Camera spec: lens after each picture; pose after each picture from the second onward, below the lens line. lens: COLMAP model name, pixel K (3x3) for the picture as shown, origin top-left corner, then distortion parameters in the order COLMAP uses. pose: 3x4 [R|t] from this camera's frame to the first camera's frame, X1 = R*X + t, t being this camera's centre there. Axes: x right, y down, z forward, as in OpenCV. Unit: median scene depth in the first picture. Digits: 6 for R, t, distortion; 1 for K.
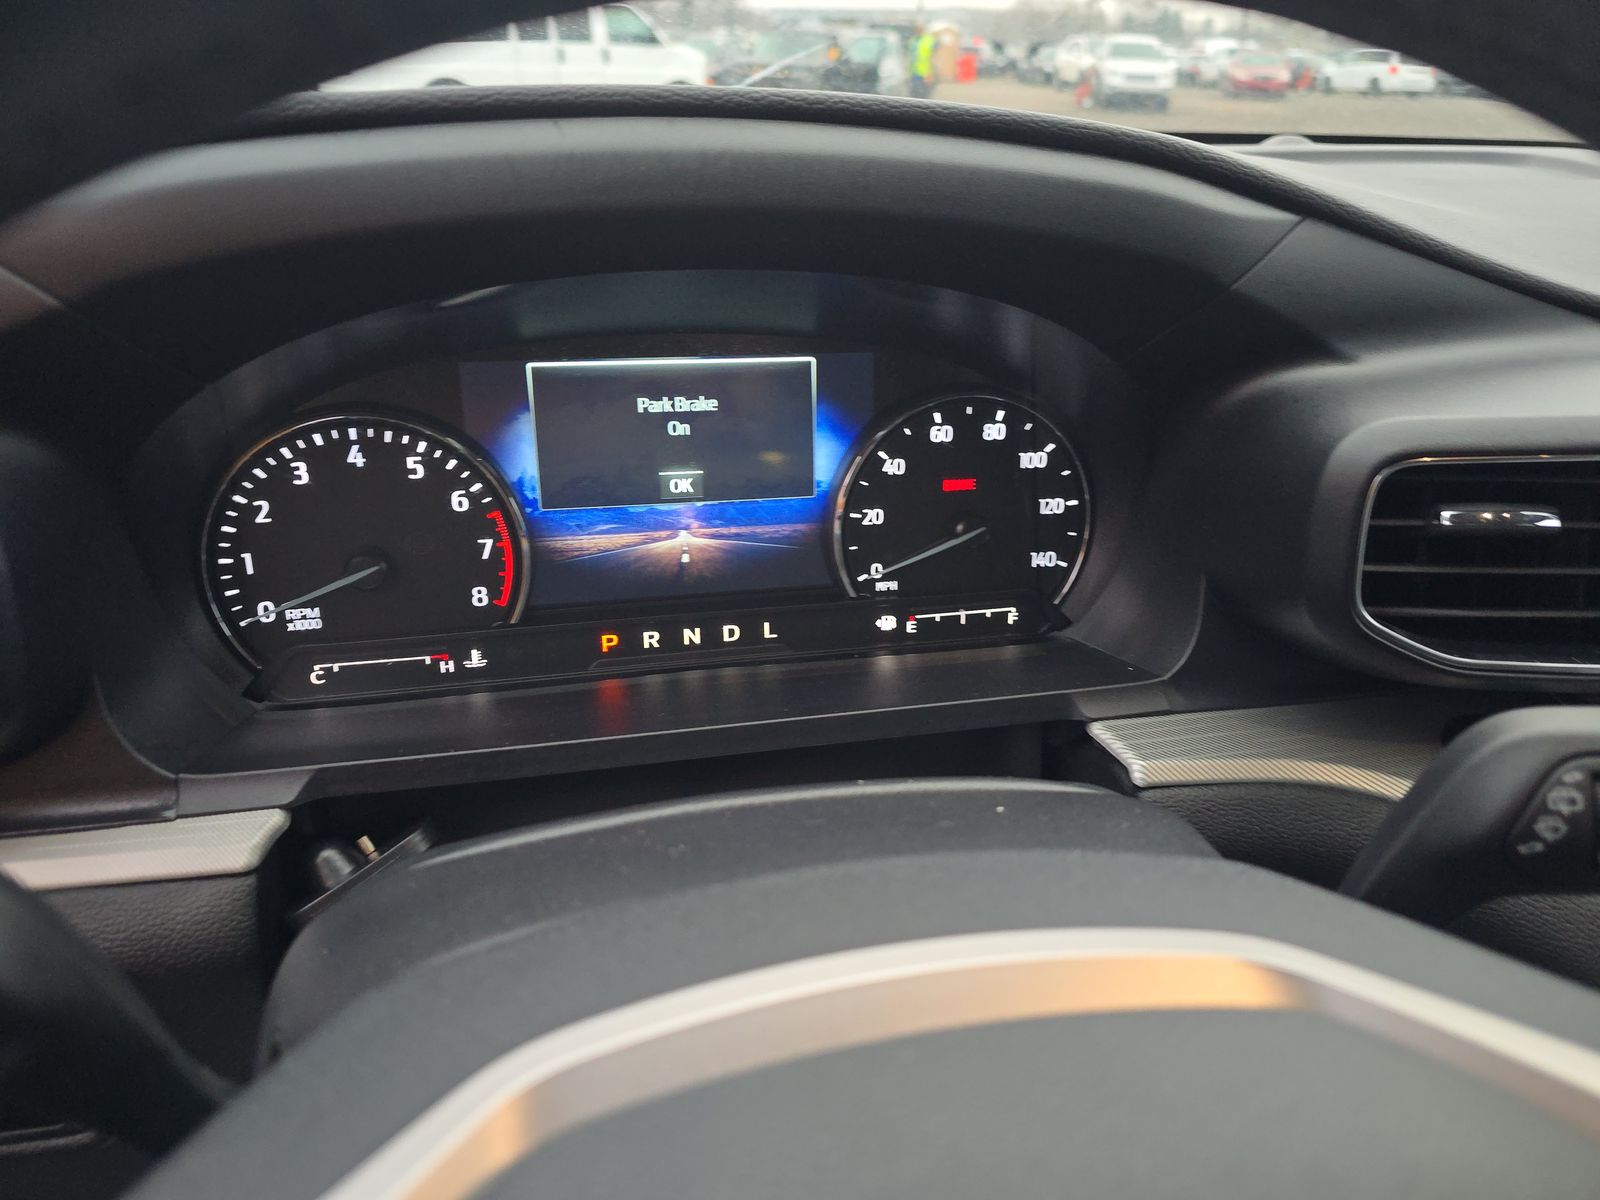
lens RADIAL K [[1110.5, 0, 800.0], [0, 1110.5, 600.0], [0, 0, 1]] dist [0.075073, -0.079023]
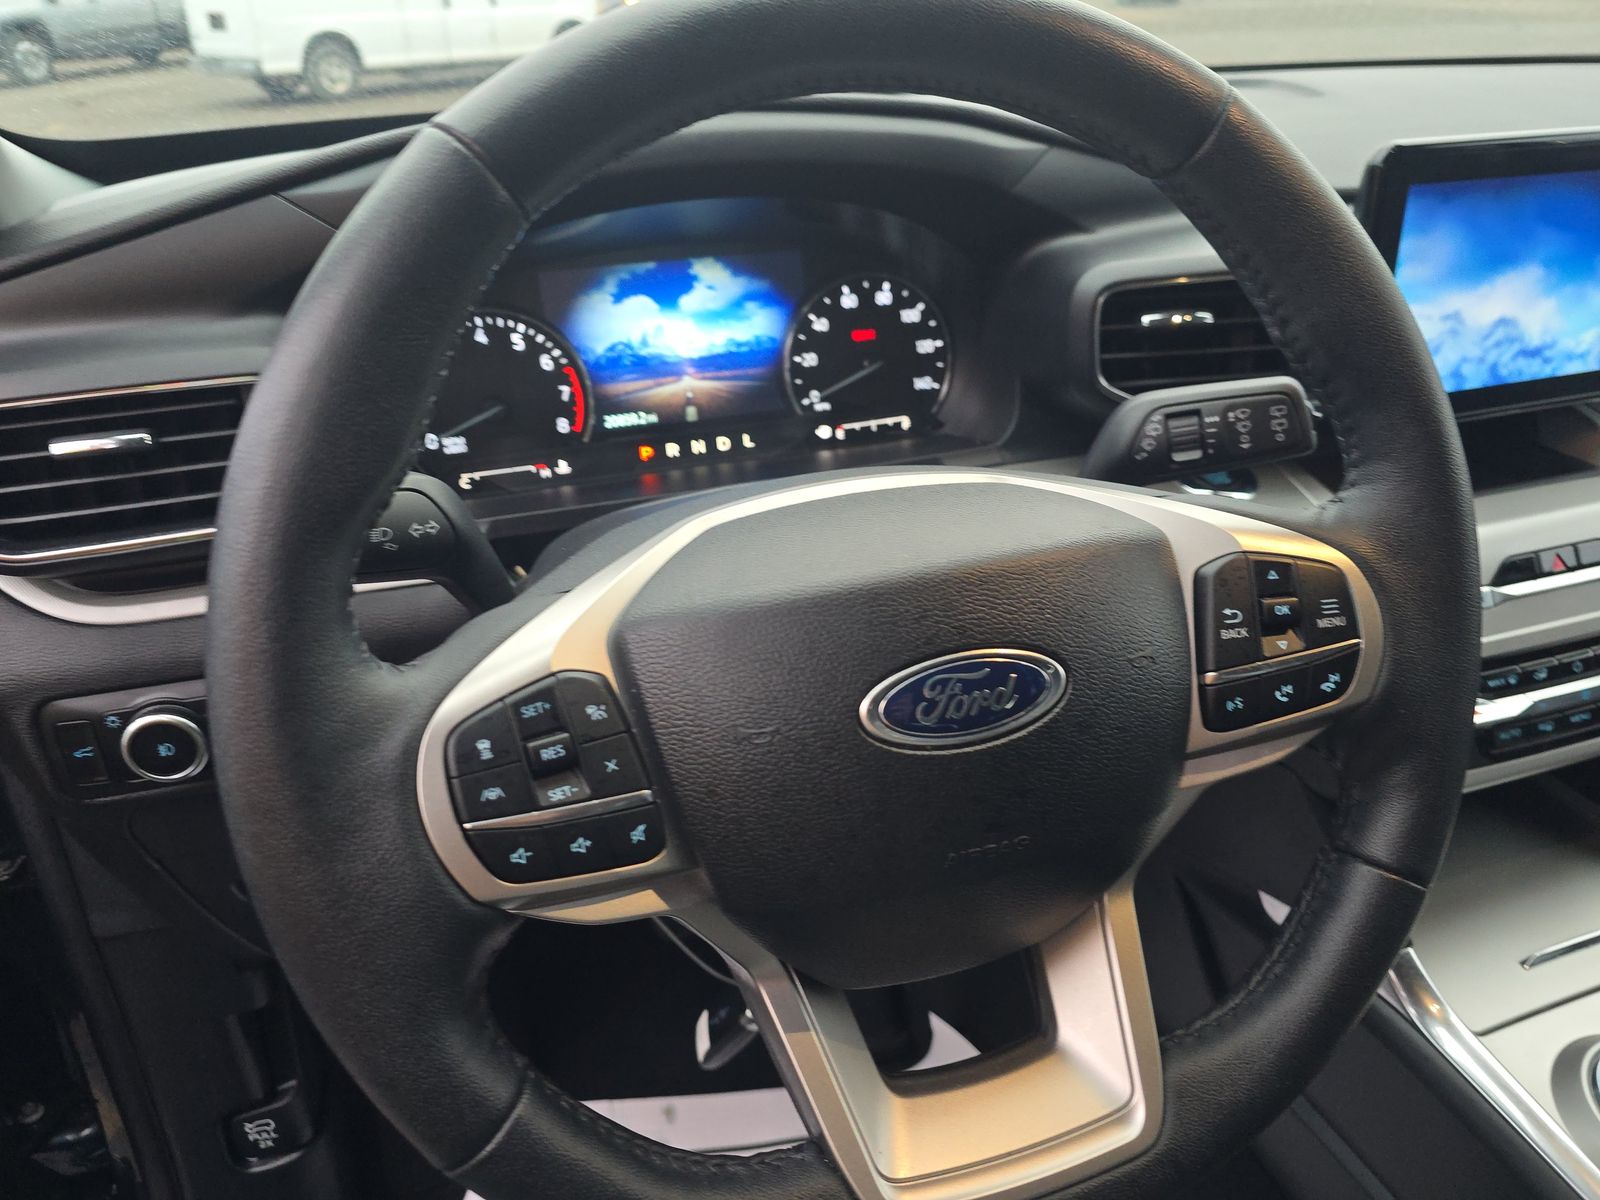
lens RADIAL K [[1110.5, 0, 800.0], [0, 1110.5, 600.0], [0, 0, 1]] dist [0.075073, -0.079023]
pose [[0.995030, -0.085211, 0.051515, -0.055322], [0.082502, 0.995201, 0.052615, 0.175544], [-0.055751, -0.048103, 0.997285, -0.553903]]
